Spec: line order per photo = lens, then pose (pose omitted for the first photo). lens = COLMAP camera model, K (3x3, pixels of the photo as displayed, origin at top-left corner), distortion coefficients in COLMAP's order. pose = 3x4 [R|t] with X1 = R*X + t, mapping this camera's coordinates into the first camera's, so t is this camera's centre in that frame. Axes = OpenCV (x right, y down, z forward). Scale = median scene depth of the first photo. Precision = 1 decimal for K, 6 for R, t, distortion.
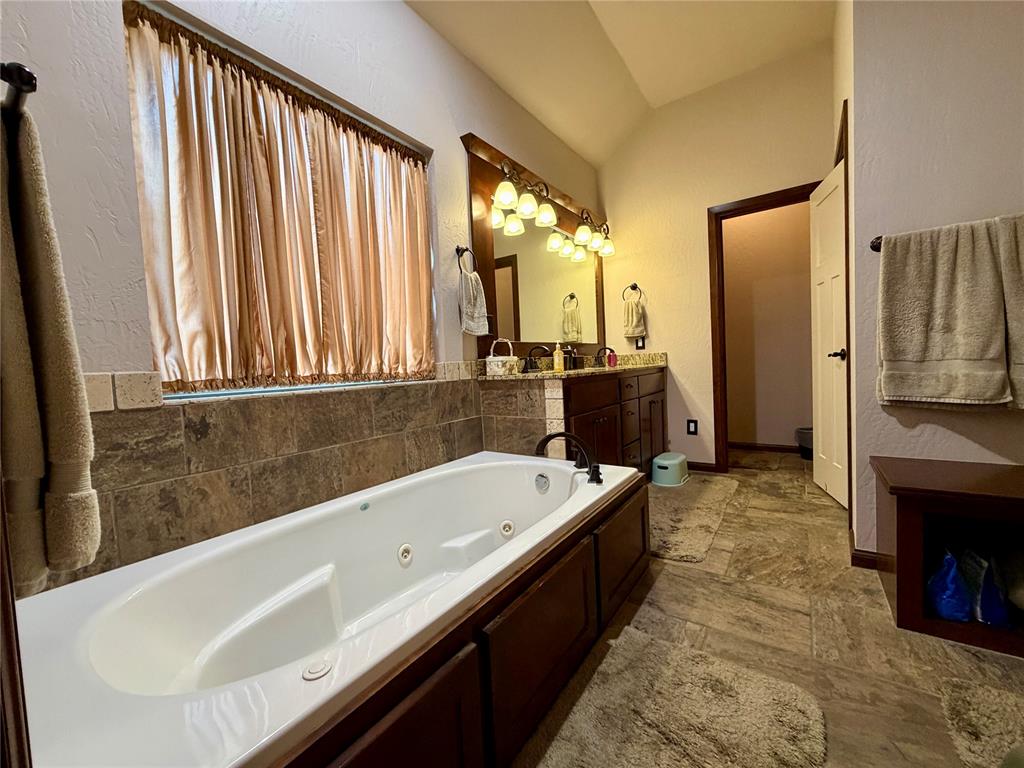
lens RADIAL K [[409.6, 0, 494.4], [0, 409.6, 389.6], [0, 0, 1]] dist [-0.001191, 0.000422]
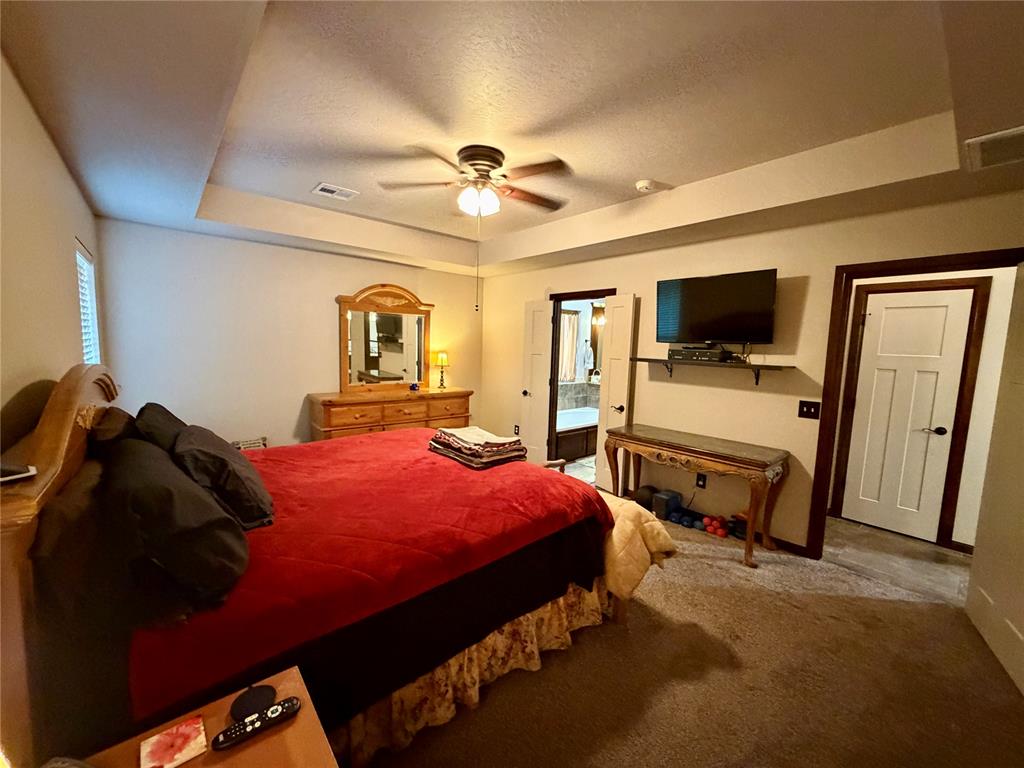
lens RADIAL K [[409.6, 0, 516.8], [0, 409.6, 384.6], [0, 0, 1]] dist [-0.001191, 0.000422]
pose [[0.976326, 0.109041, -0.186807, 0.017208], [-0.098647, 0.993057, 0.064084, -0.205153], [0.192498, -0.044139, 0.980304, -2.720127]]
